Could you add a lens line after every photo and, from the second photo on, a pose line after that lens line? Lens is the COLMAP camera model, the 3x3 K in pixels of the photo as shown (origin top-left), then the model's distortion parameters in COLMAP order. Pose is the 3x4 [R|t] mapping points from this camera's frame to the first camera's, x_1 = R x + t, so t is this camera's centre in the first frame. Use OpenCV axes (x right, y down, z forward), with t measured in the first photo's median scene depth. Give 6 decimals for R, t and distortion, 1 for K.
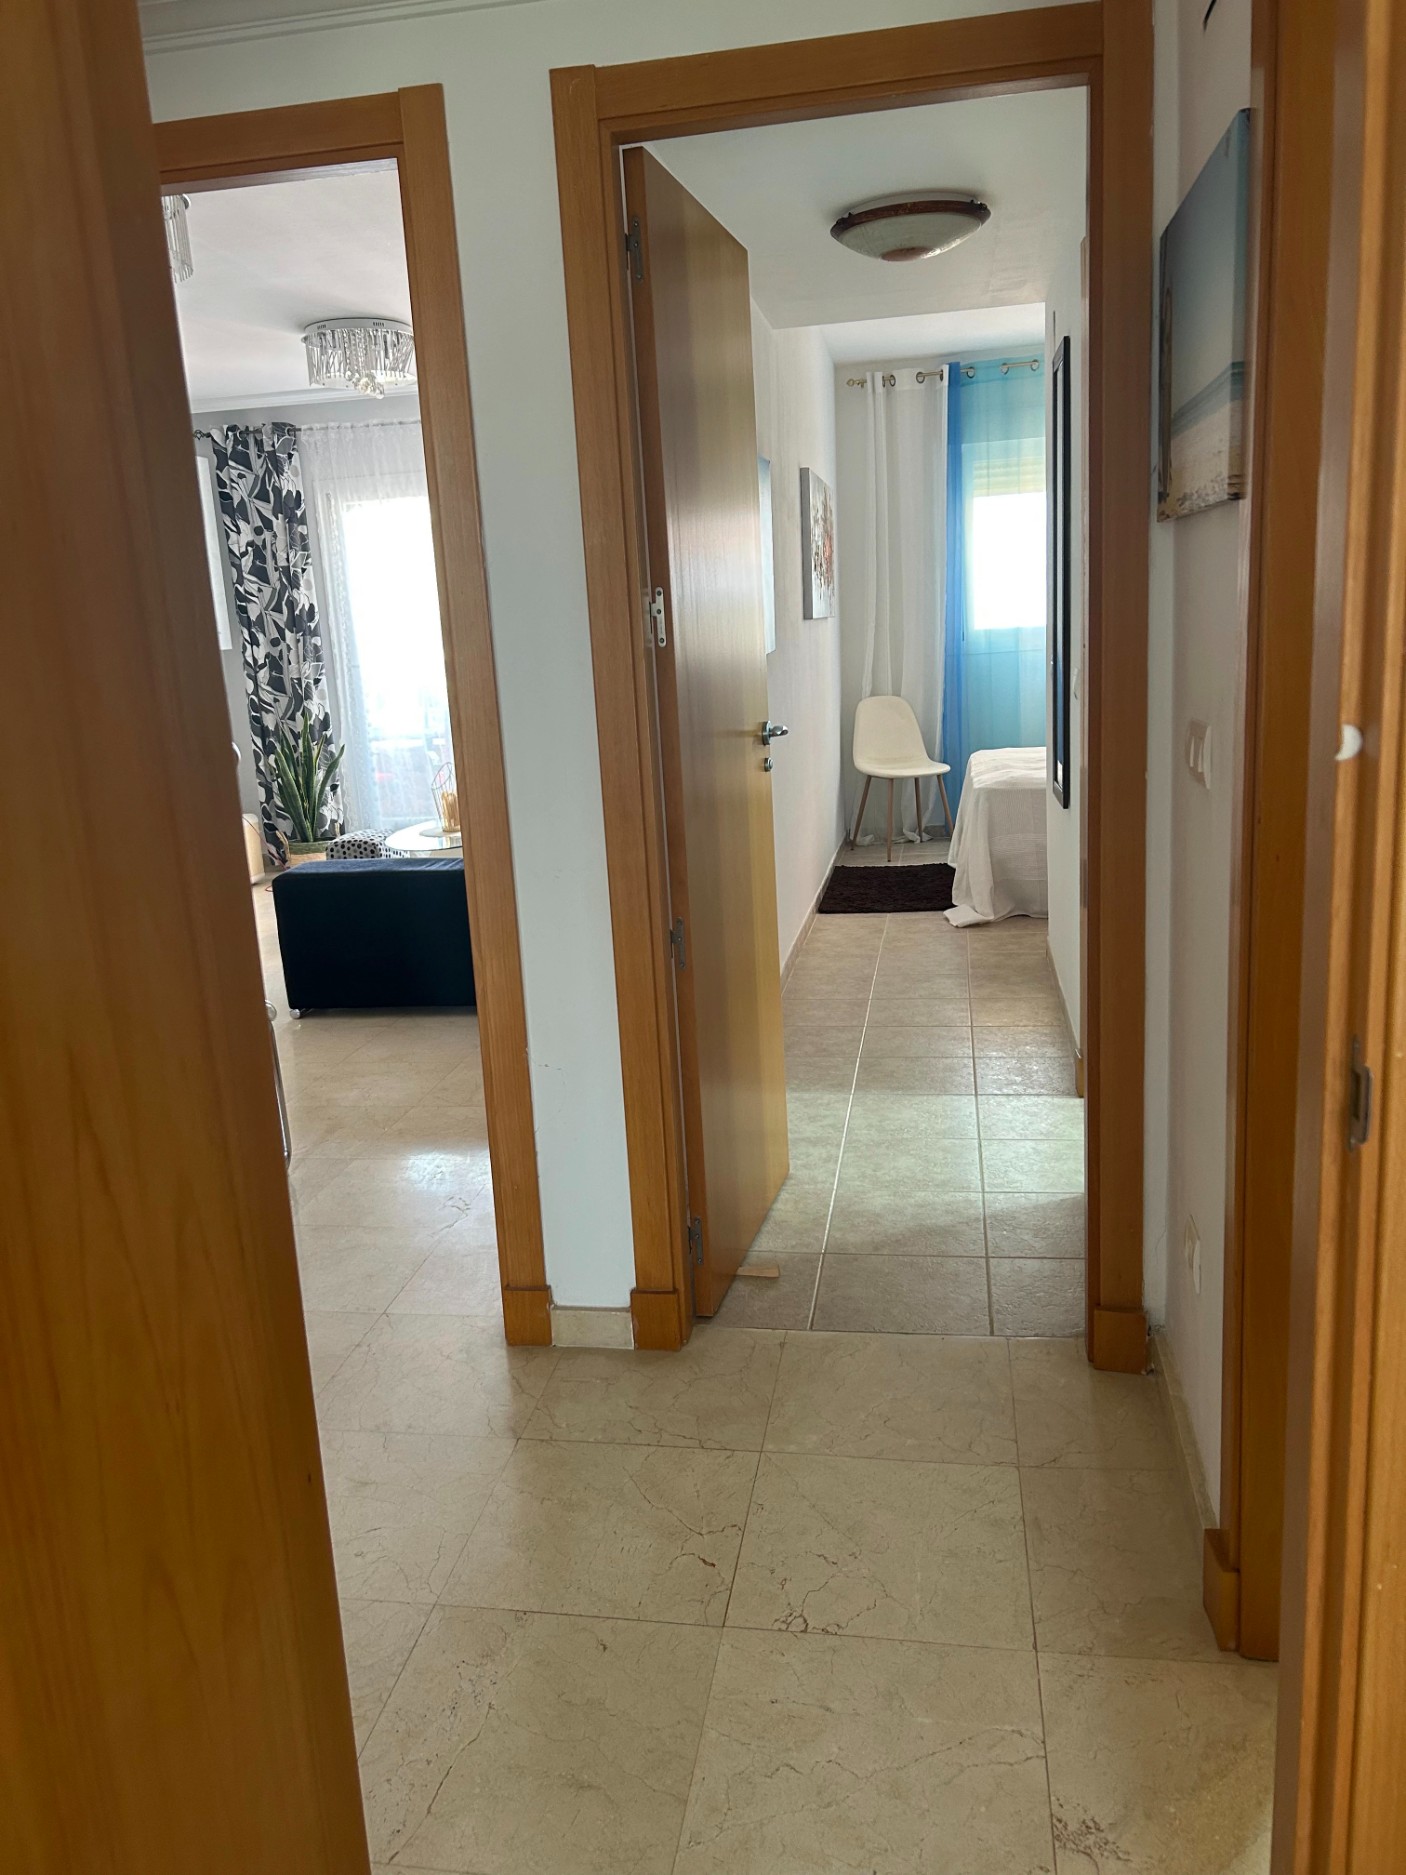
lens RADIAL K [[1403.4, 0, 699.3], [0, 1403.4, 934.9], [0, 0, 1]] dist [0.022299, -0.021344]
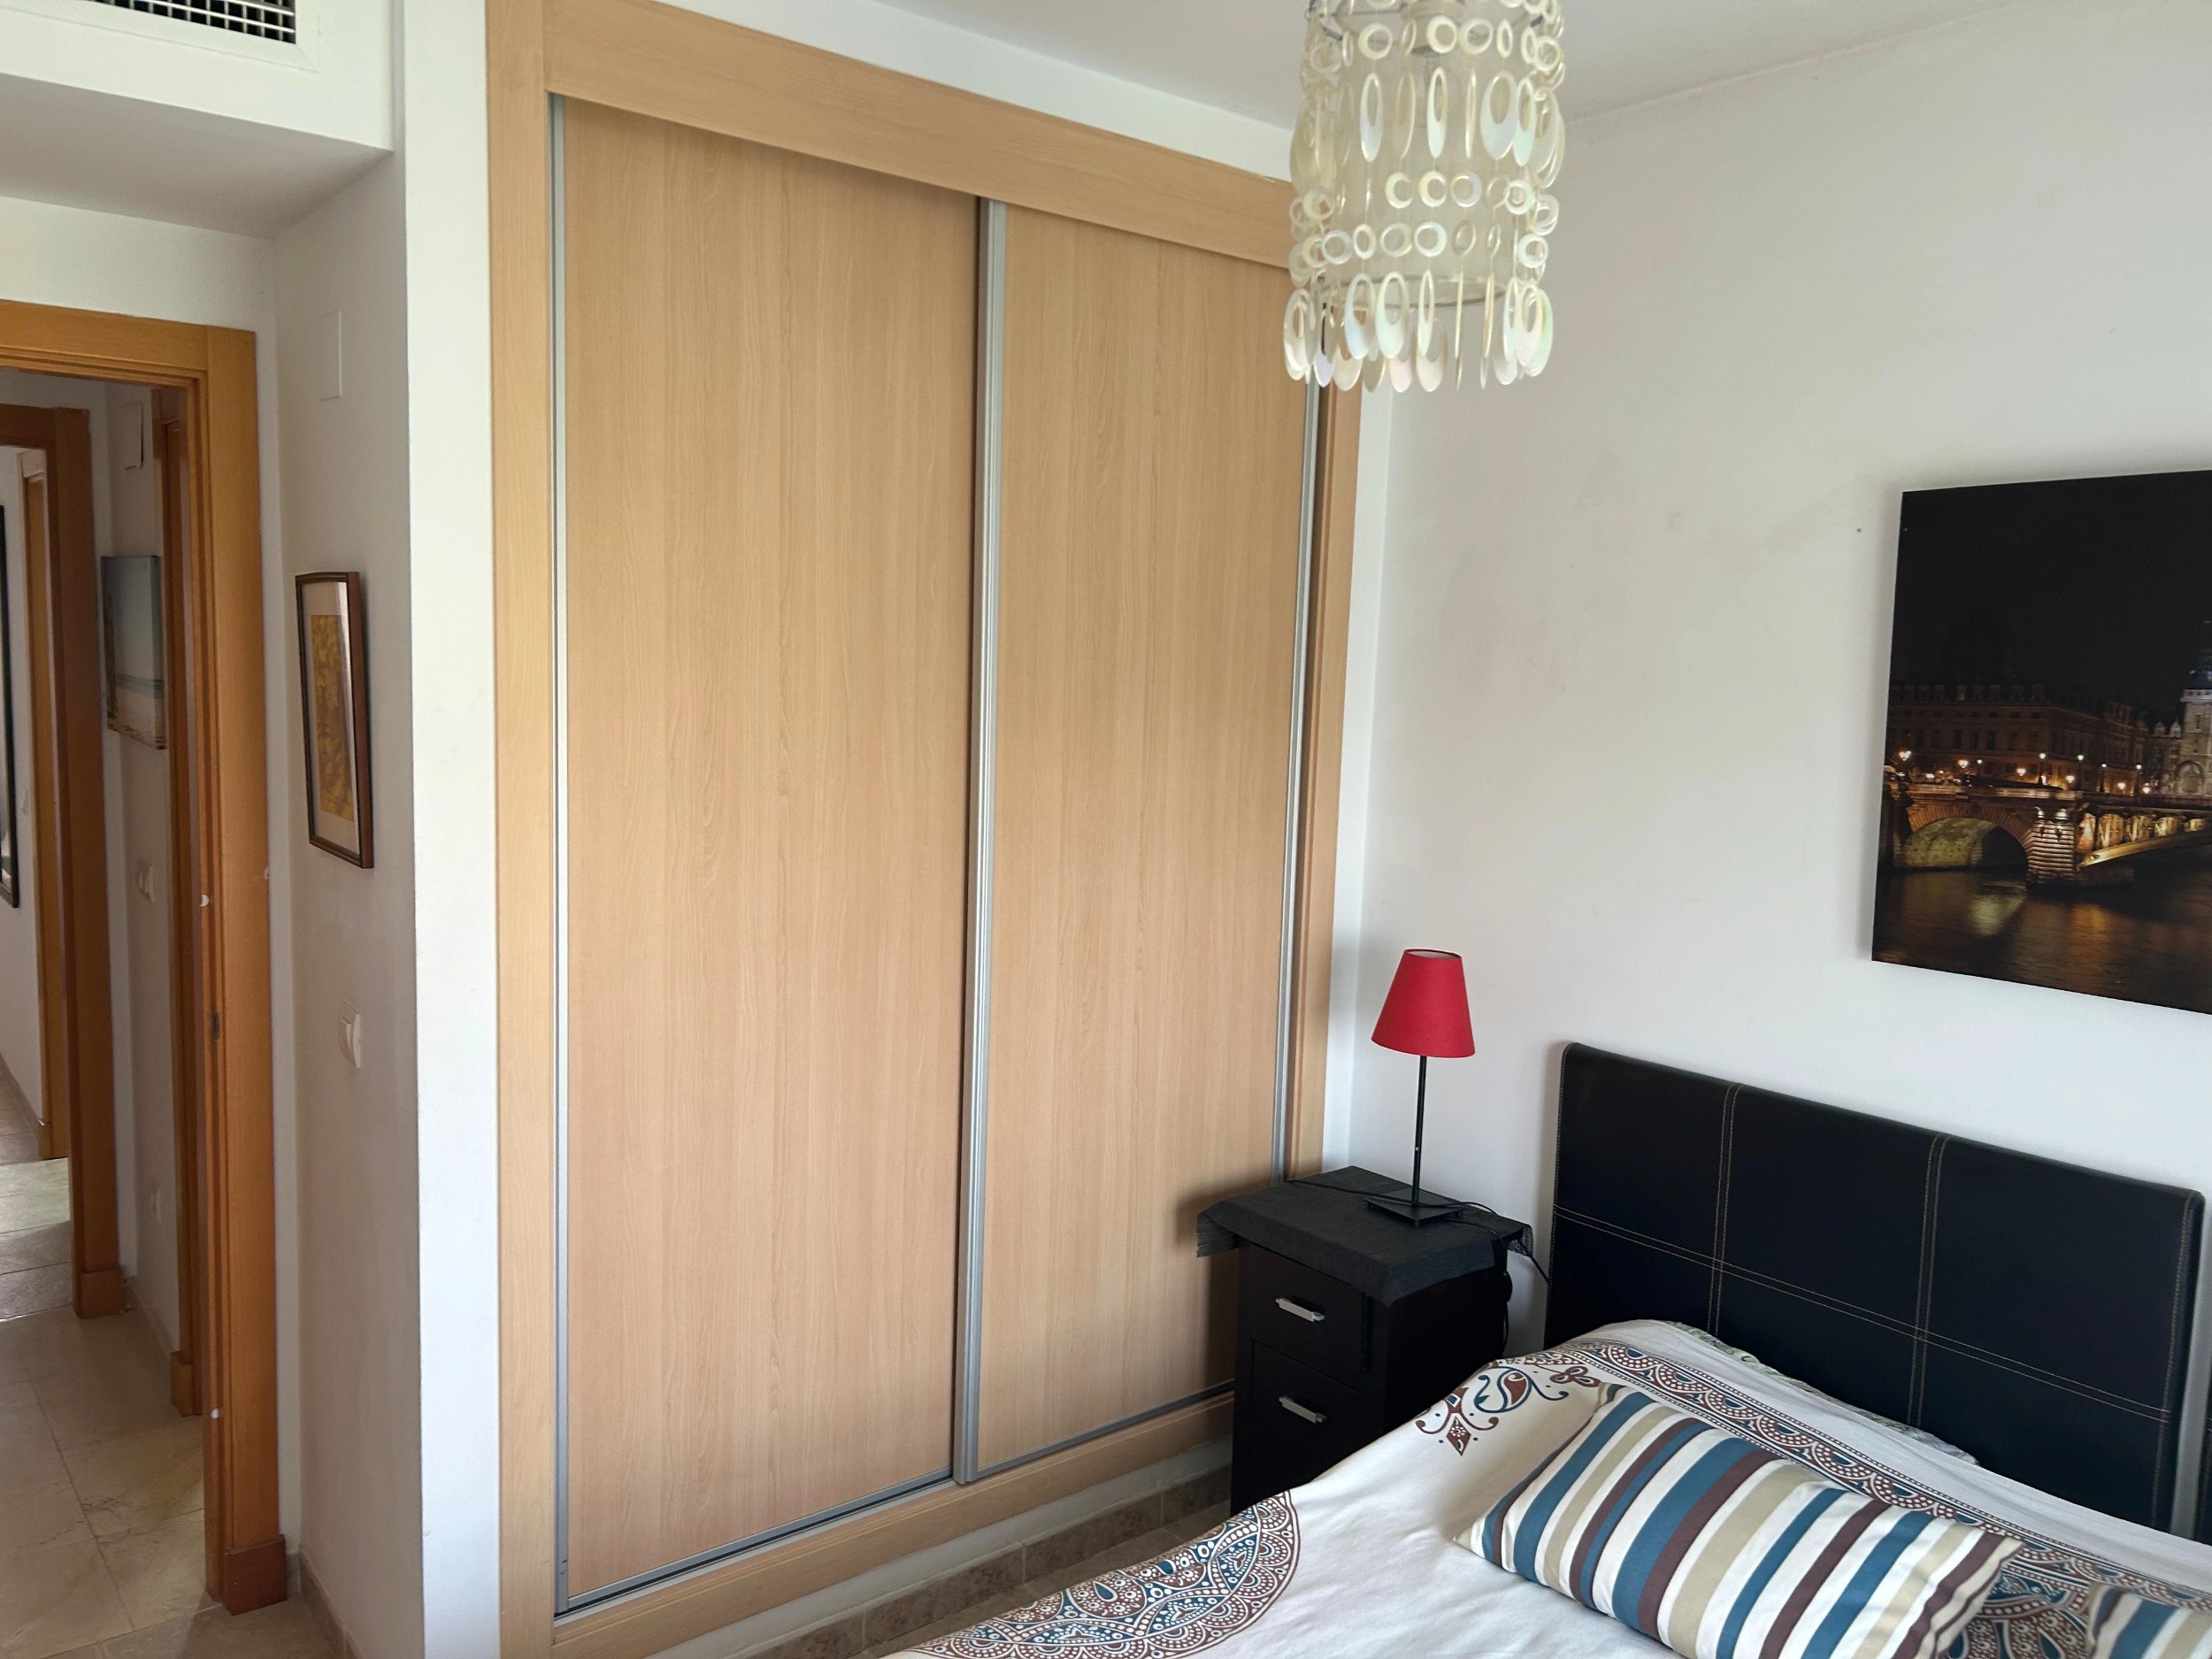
lens RADIAL K [[1655.6, 0, 1091.9], [0, 1655.6, 828.5], [0, 0, 1]] dist [0.022299, -0.021344]
pose [[0.652369, -0.000493, 0.757901, -0.364495], [0.093836, 0.992358, -0.080125, 0.062857], [-0.752070, 0.123389, 0.647430, -1.008821]]
